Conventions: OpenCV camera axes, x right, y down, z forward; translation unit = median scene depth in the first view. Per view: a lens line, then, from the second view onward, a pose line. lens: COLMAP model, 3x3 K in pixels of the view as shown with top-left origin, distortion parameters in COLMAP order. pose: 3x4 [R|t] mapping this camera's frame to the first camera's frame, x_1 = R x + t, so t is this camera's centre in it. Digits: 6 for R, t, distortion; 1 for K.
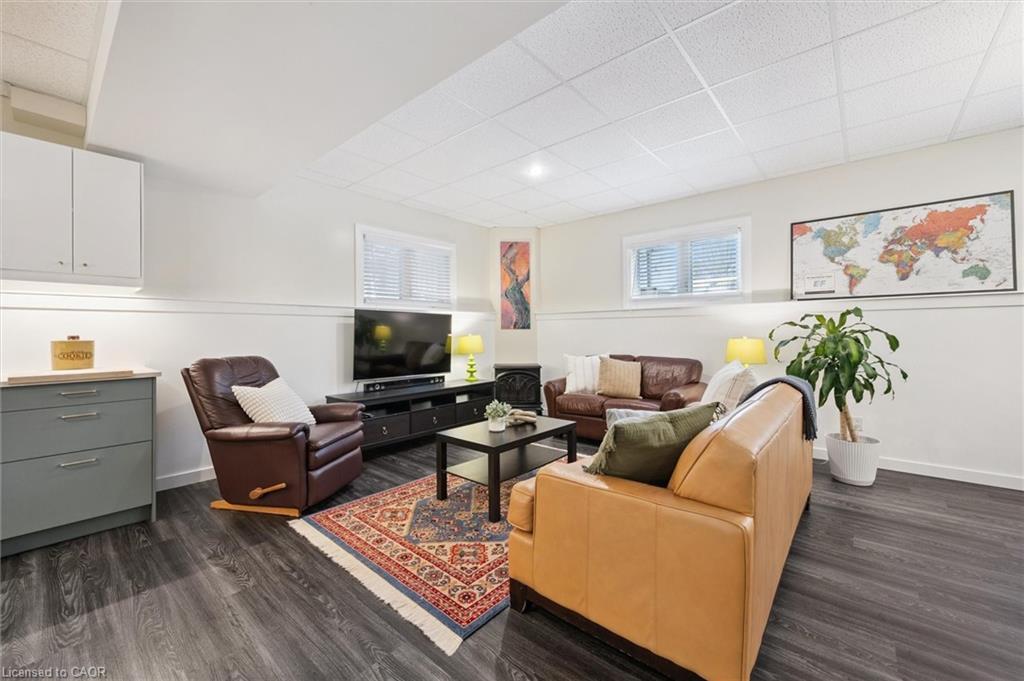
lens RADIAL K [[404.8, 0, 513.5], [0, 404.8, 336.7], [0, 0, 1]] dist [0.000389, 0.000038]
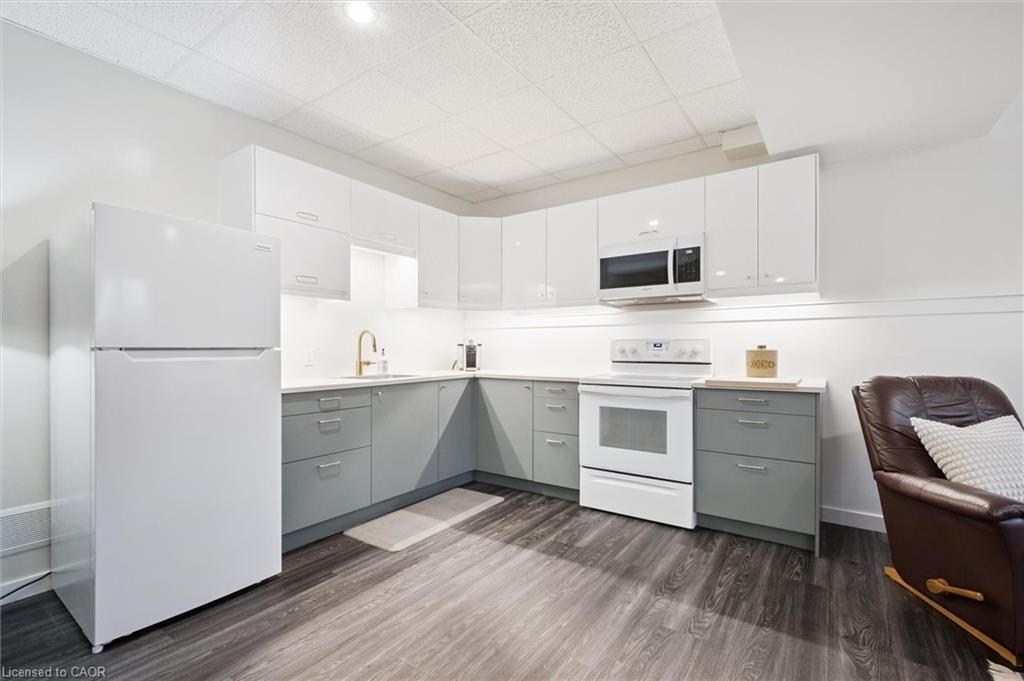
lens RADIAL K [[460.6, 0, 518.6], [0, 460.6, 350.7], [0, 0, 1]] dist [0.003862, 0.000556]
pose [[0.105526, 0.015586, -0.994294, 0.034694], [-0.006978, 0.999864, 0.014933, -0.002002], [0.994392, 0.005363, 0.105620, 0.241905]]
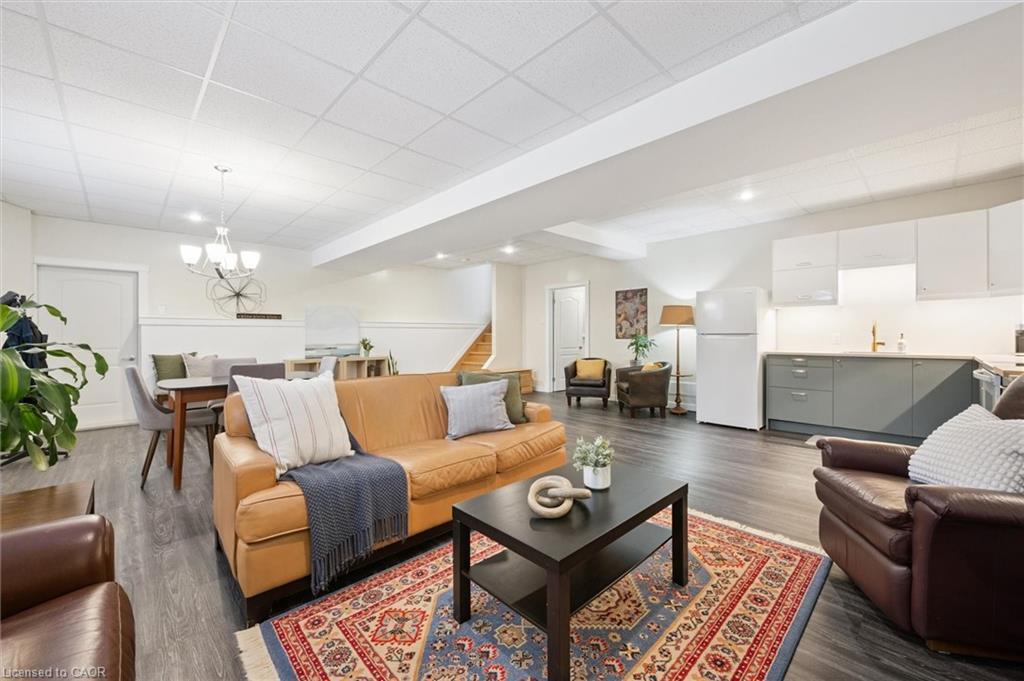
lens RADIAL K [[404.8, 0, 513.5], [0, 404.8, 336.7], [0, 0, 1]] dist [0.000389, 0.000038]
pose [[-0.995524, 0.014857, 0.093329, 0.028620], [0.015825, 0.999828, 0.009647, -0.012539], [-0.093170, 0.011081, -0.995589, 1.833807]]
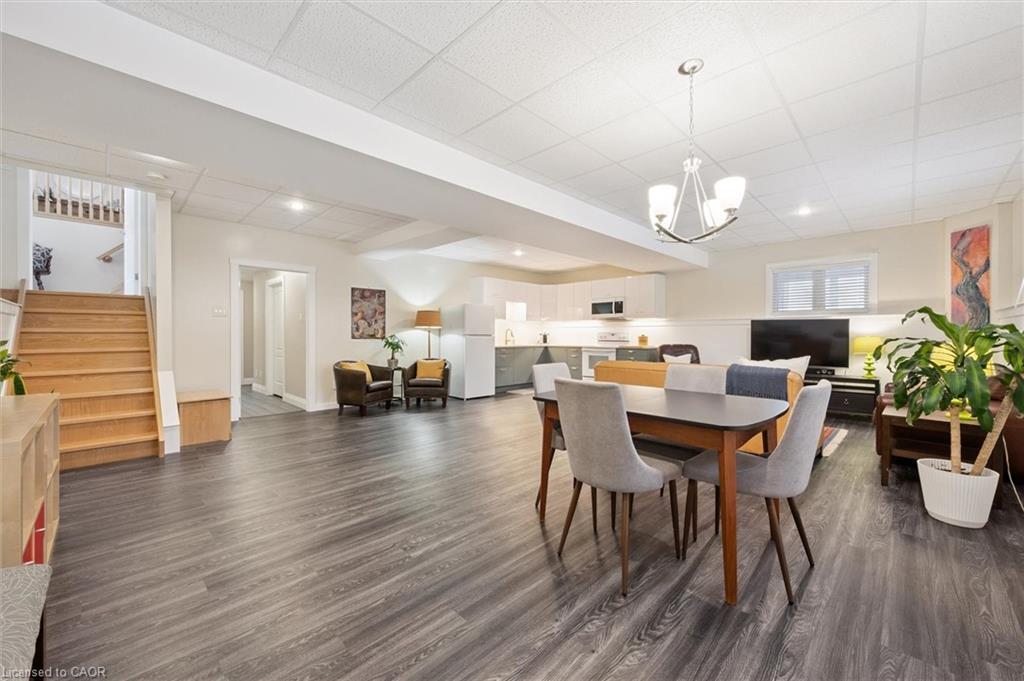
lens RADIAL K [[404.8, 0, 513.5], [0, 404.8, 336.7], [0, 0, 1]] dist [0.000389, 0.000038]
pose [[-0.066991, 0.011360, -0.997689, 2.070007], [-0.009249, 0.999885, 0.012006, -0.014748], [0.997711, 0.010032, -0.066878, 0.208019]]
